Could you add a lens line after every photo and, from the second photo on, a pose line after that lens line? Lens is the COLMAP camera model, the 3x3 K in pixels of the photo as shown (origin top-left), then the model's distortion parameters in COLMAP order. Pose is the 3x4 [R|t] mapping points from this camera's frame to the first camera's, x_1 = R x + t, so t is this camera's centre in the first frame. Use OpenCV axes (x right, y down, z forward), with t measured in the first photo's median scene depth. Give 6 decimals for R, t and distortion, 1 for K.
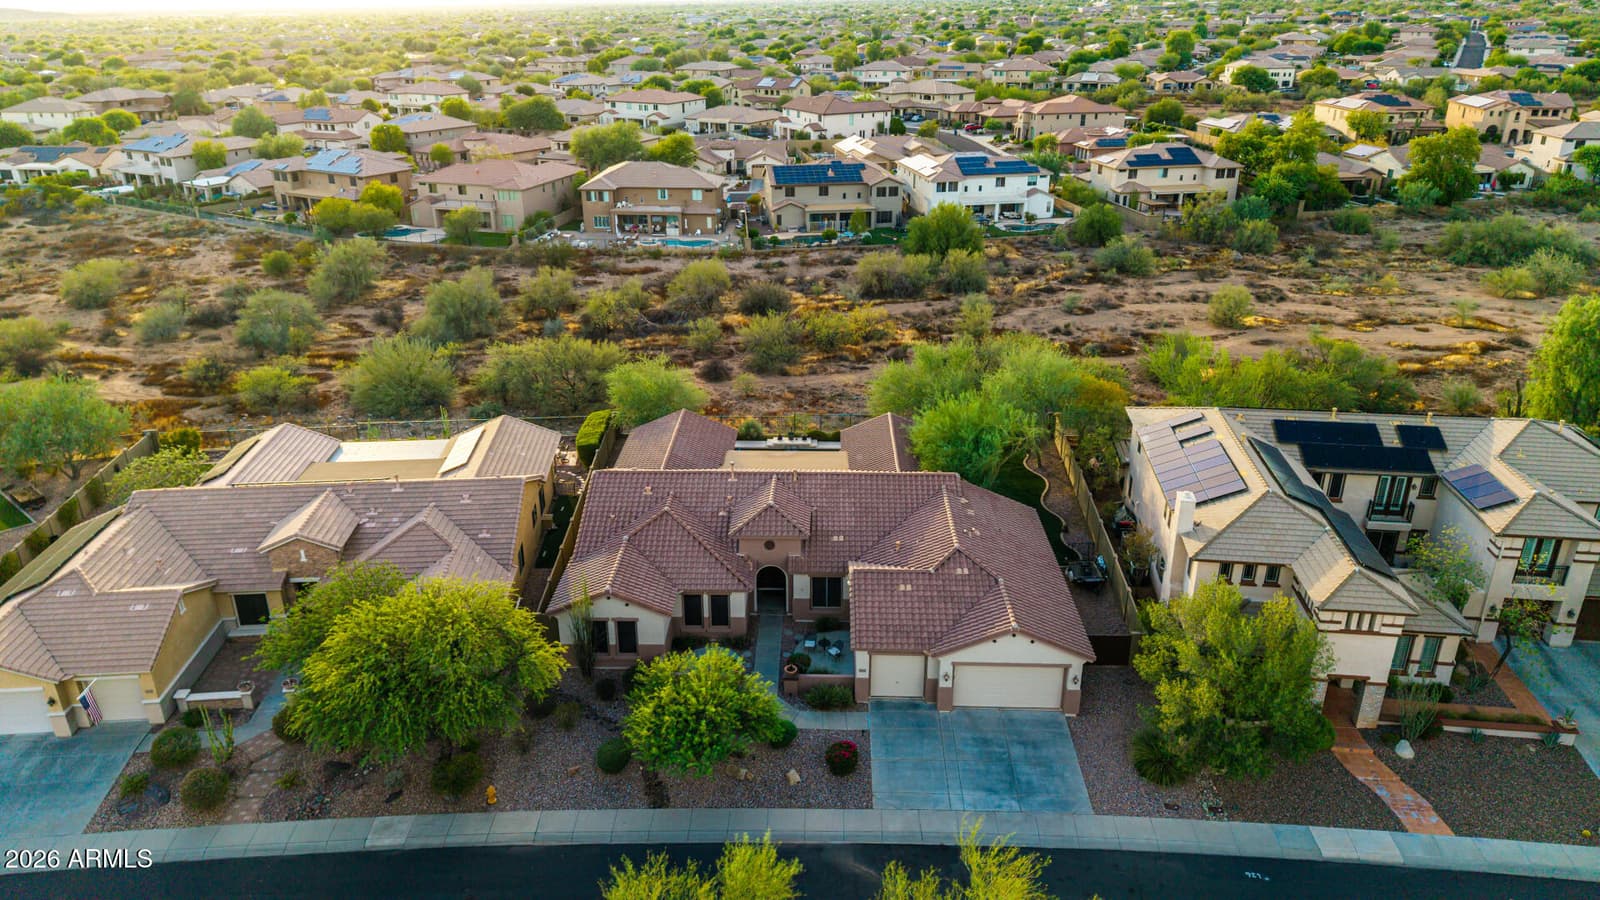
lens RADIAL K [[1050.3, 0, 788.0], [0, 1050.3, 448.4], [0, 0, 1]] dist [0.060663, -0.091206]
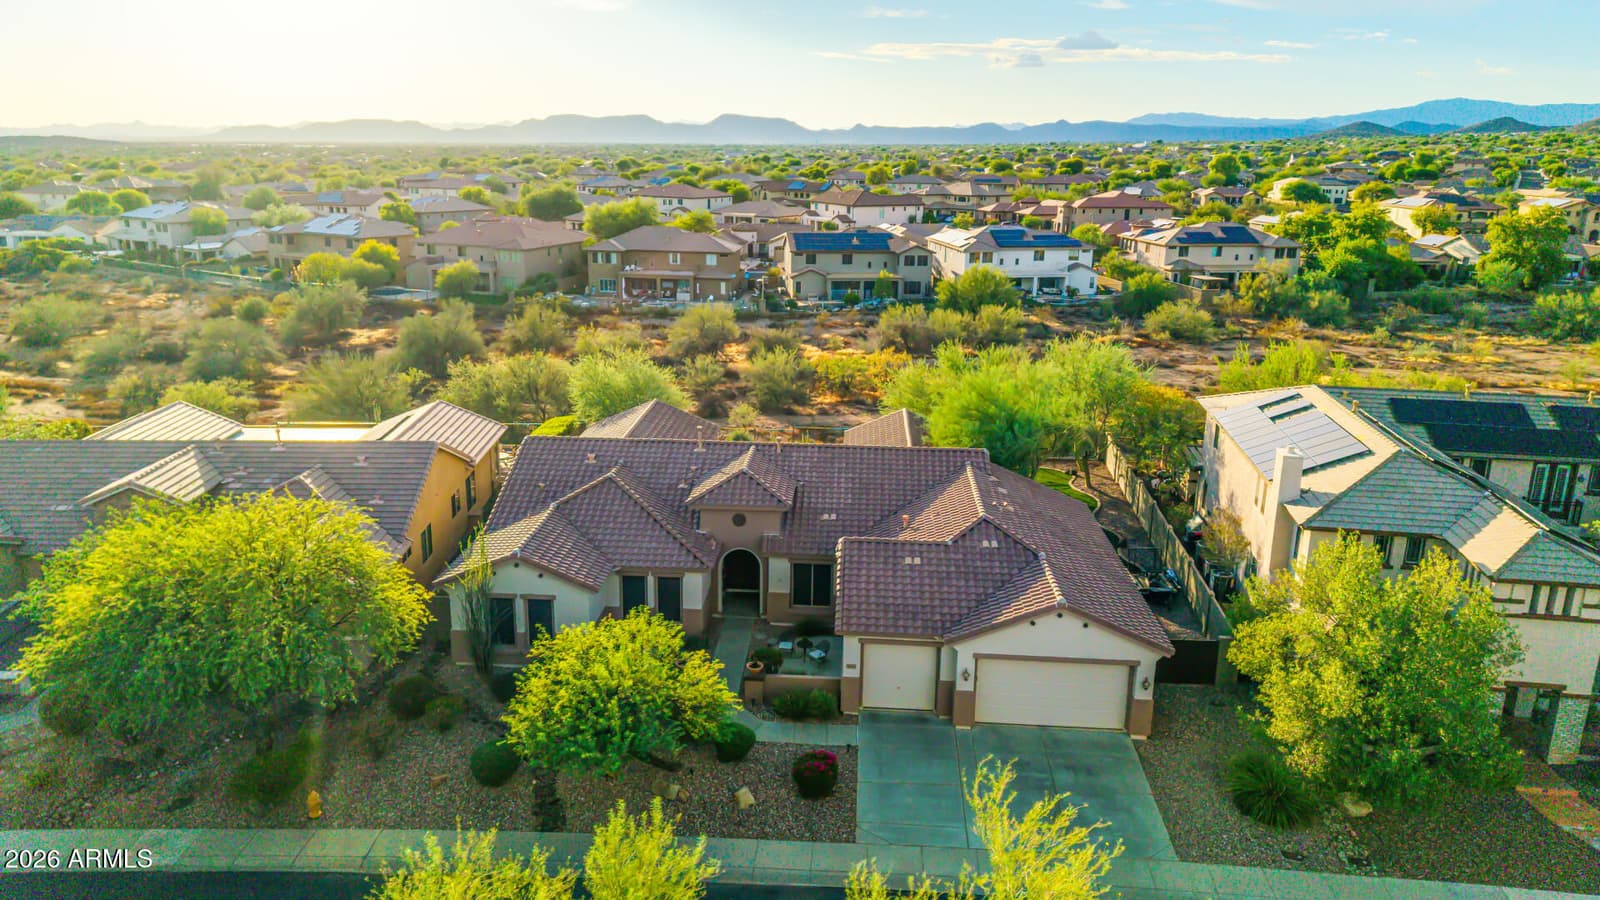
lens RADIAL K [[1091.5, 0, 788.1], [0, 1091.5, 452.1], [0, 0, 1]] dist [0.070371, -0.099591]
pose [[0.999275, 0.027121, -0.026711, 0.012182], [-0.030181, 0.992097, -0.121792, 0.044361], [0.023197, 0.122510, 0.992196, 0.063797]]
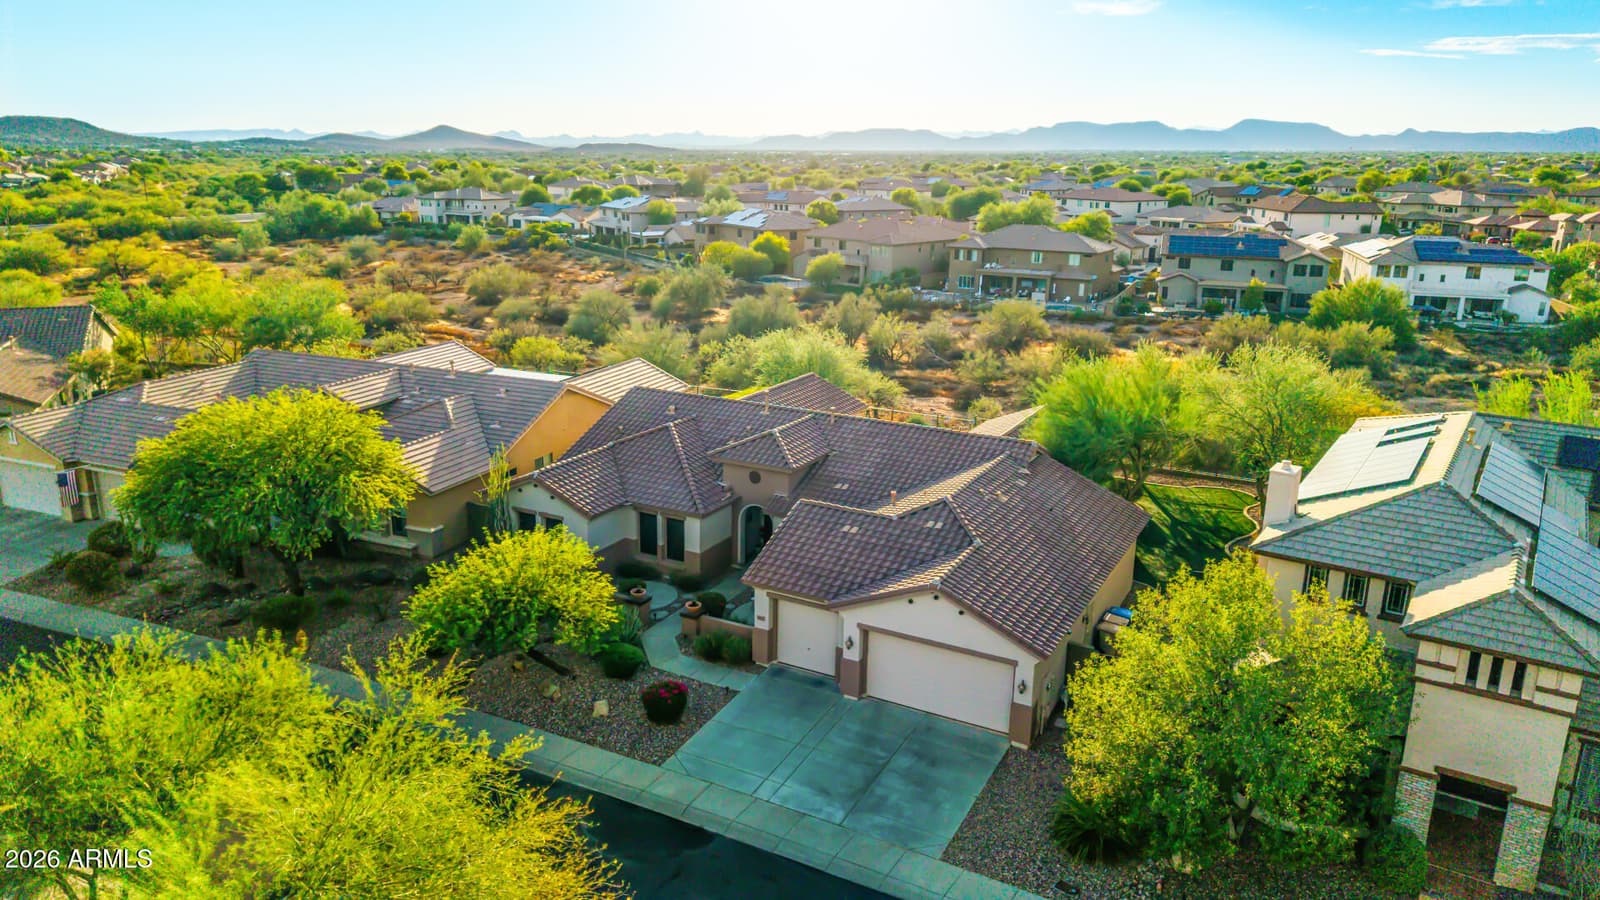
lens RADIAL K [[1091.5, 0, 788.1], [0, 1091.5, 452.1], [0, 0, 1]] dist [0.070371, -0.099591]
pose [[0.896473, 0.139858, -0.420447, 0.113234], [-0.190838, 0.978232, -0.081504, 0.043600], [0.399896, 0.153304, 0.903649, 0.079340]]
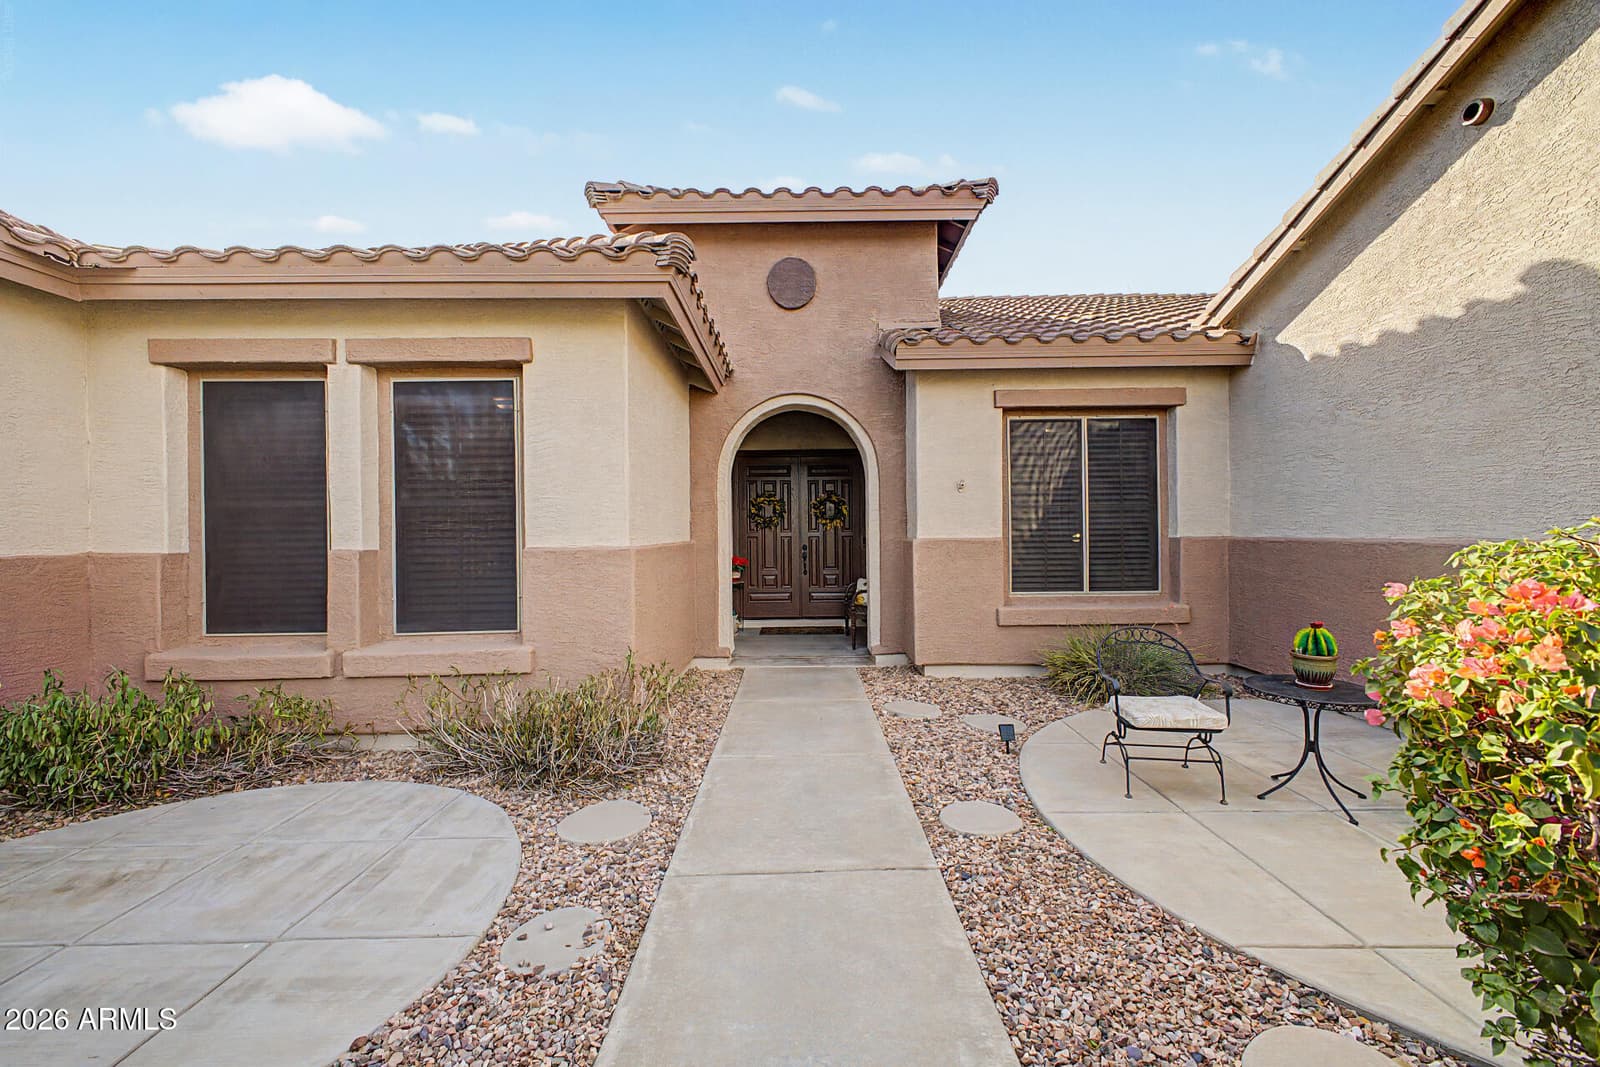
lens RADIAL K [[647.7, 0, 802.9], [0, 647.7, 526.8], [0, 0, 1]] dist [0.000833, -0.000507]
pose [[0.999210, -0.001584, 0.039705, -0.006660], [0.016463, 0.925910, -0.377386, 0.059563], [-0.036166, 0.377742, 0.925204, 0.286496]]
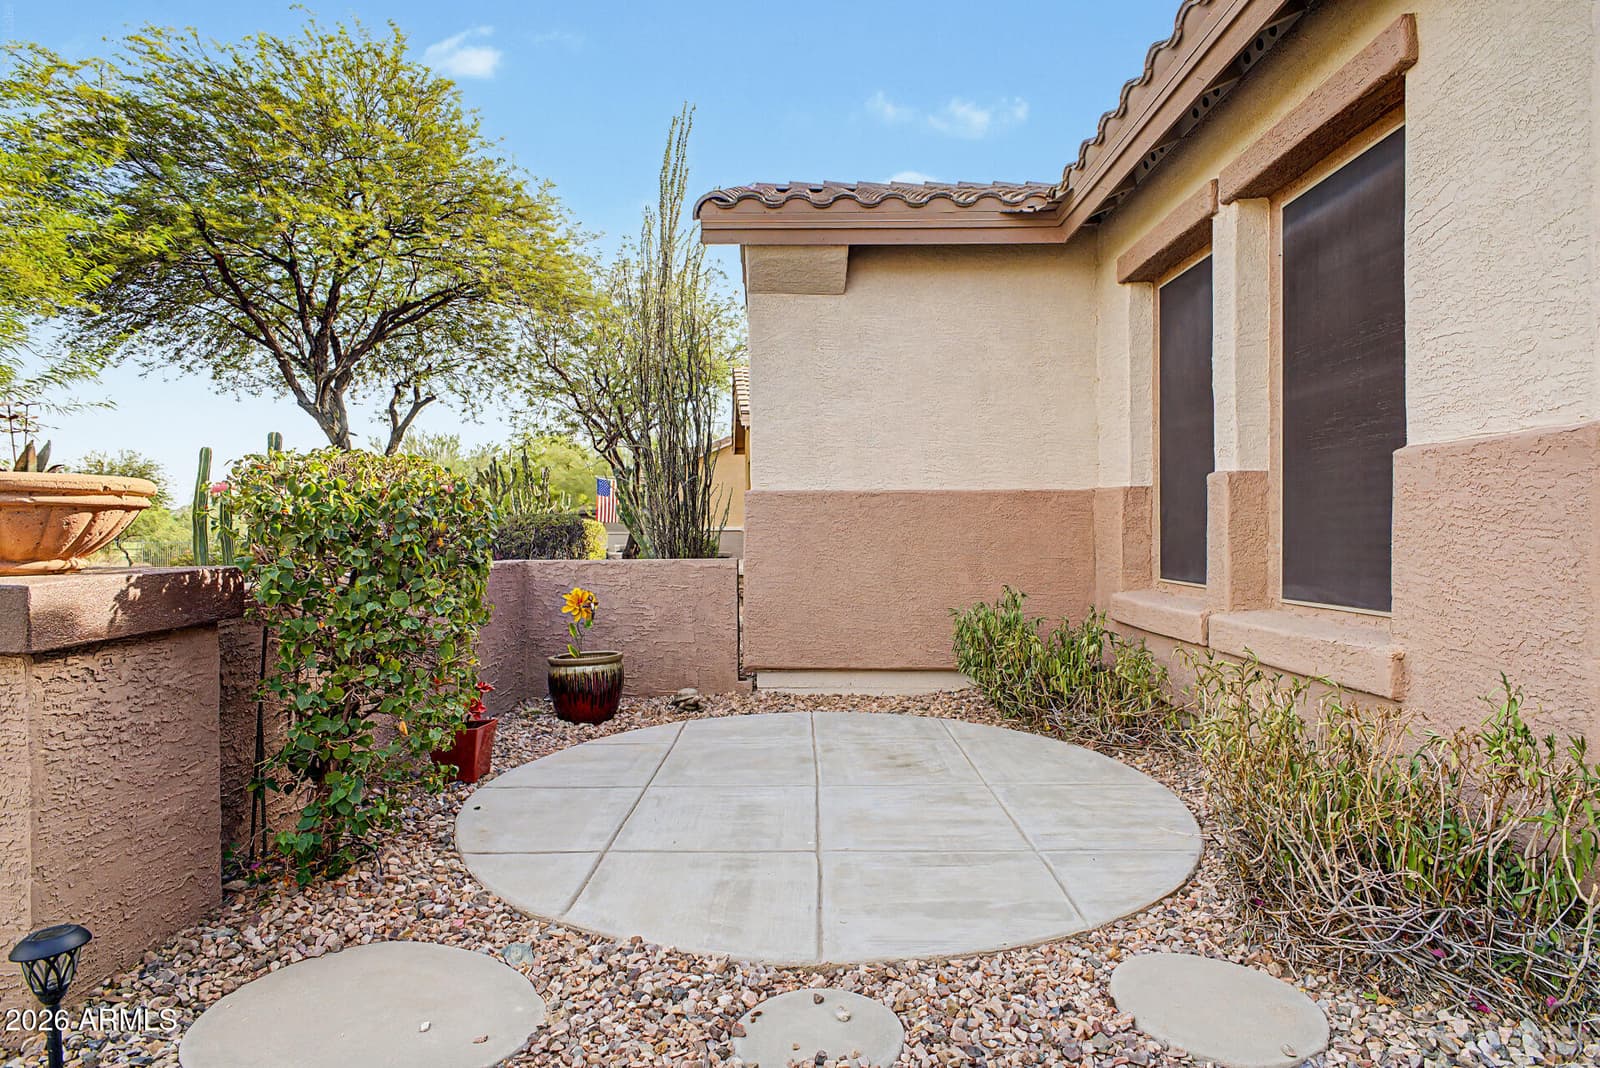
lens RADIAL K [[827.6, 0, 801.5], [0, 827.6, 532.8], [0, 0, 1]] dist [0.000984, -0.000140]
pose [[0.028661, 0.016244, -0.999457, -0.000616], [-0.375607, 0.926769, 0.004291, 0.056299], [0.926336, 0.375281, 0.032663, 0.300471]]
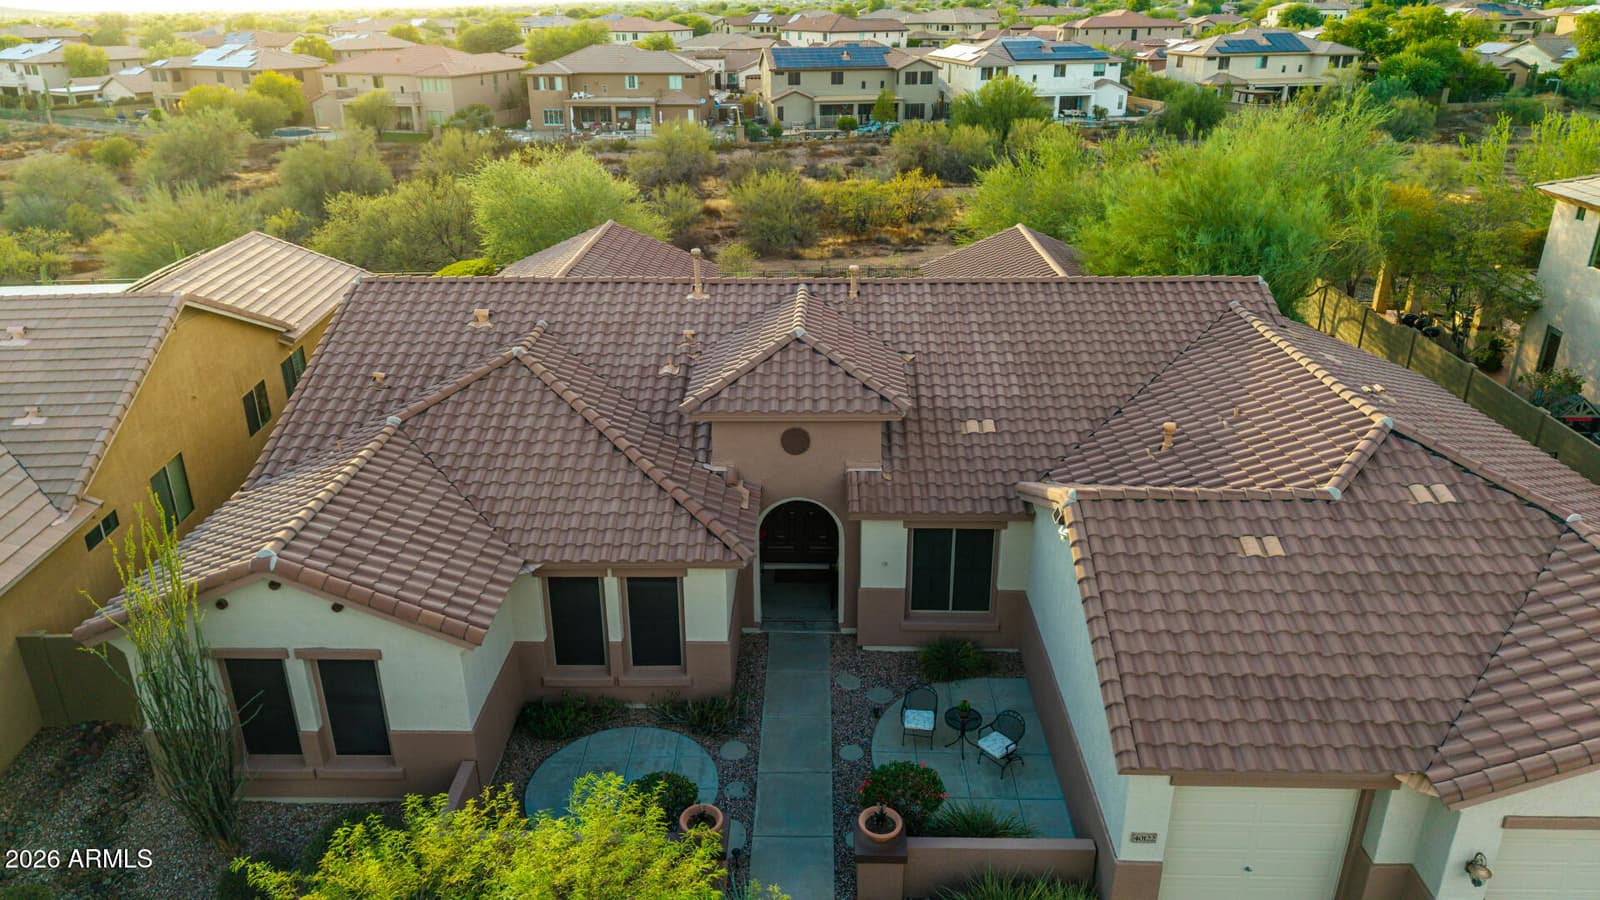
lens RADIAL K [[1075.1, 0, 793.0], [0, 1075.1, 446.9], [0, 0, 1]] dist [0.025651, -0.019849]
pose [[0.999956, -0.003171, 0.008807, -0.006978], [0.003169, 0.999995, 0.000259, 0.030031], [-0.008807, -0.000231, 0.999961, 0.201353]]
